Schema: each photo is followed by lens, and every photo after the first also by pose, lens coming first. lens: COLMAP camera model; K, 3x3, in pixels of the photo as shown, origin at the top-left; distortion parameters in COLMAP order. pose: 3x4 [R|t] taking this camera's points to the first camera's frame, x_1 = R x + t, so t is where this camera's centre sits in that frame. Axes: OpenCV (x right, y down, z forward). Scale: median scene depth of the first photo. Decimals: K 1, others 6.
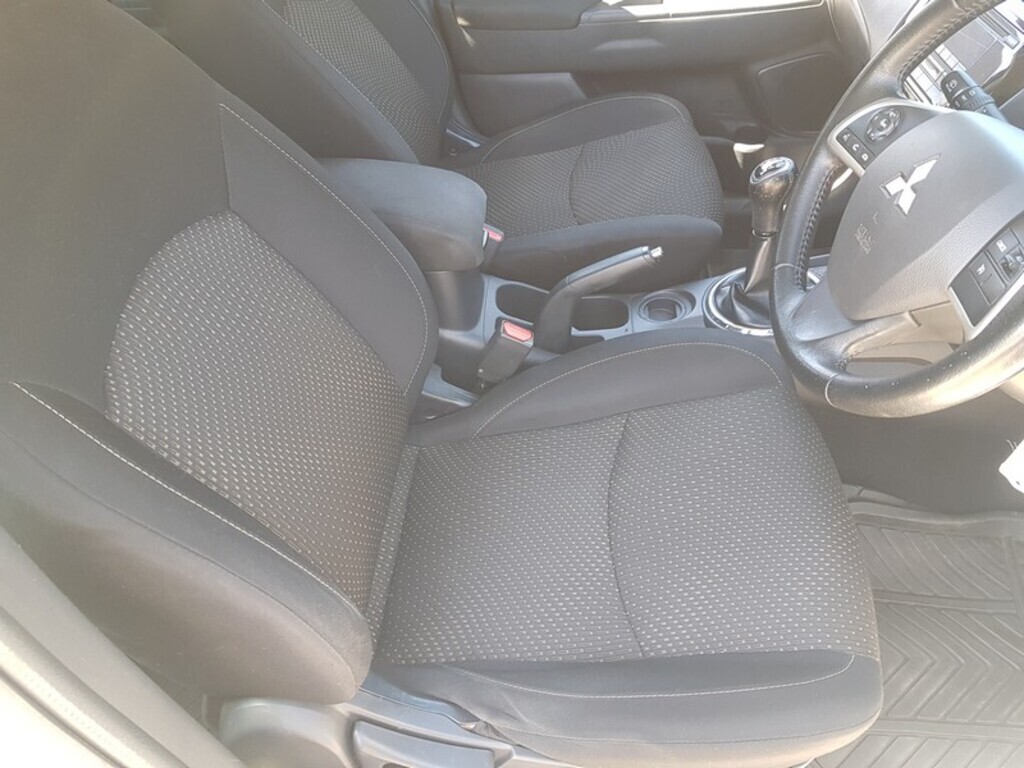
lens RADIAL K [[815.1, 0, 551.6], [0, 815.1, 384.6], [0, 0, 1]] dist [0.087045, -0.153433]
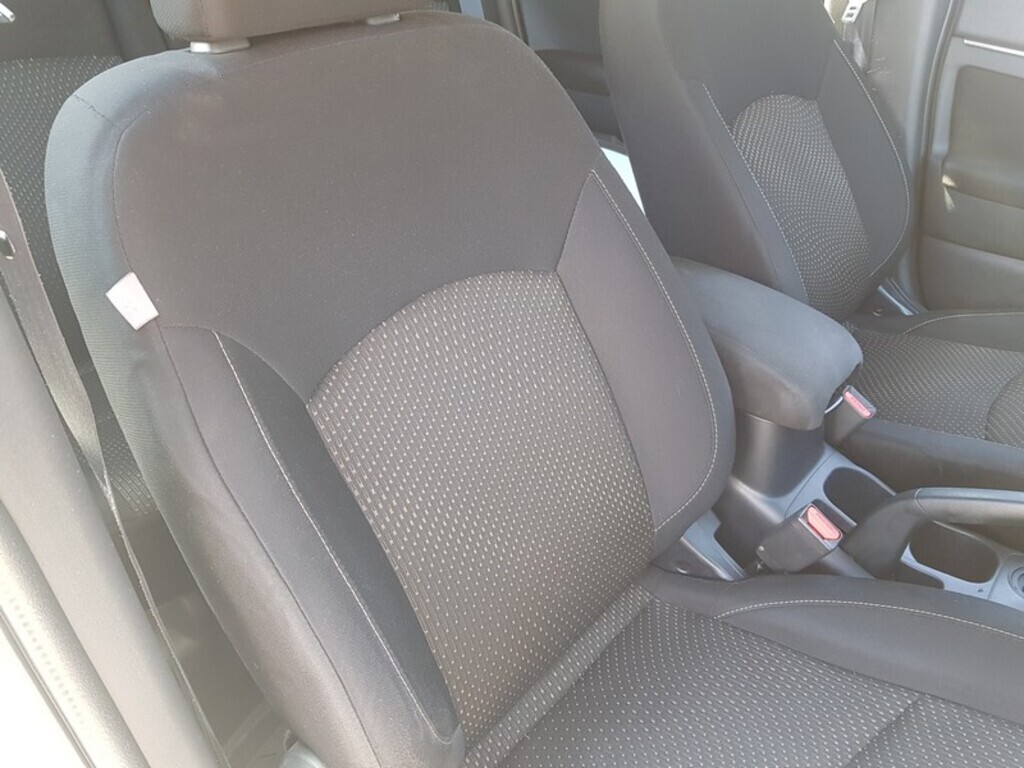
lens RADIAL K [[815.1, 0, 551.6], [0, 815.1, 384.6], [0, 0, 1]] dist [0.087045, -0.153433]
pose [[0.789385, 0.354831, -0.500965, 0.101028], [-0.431290, 0.901271, -0.041232, -0.039942], [0.436875, 0.248609, 0.864485, 0.156803]]
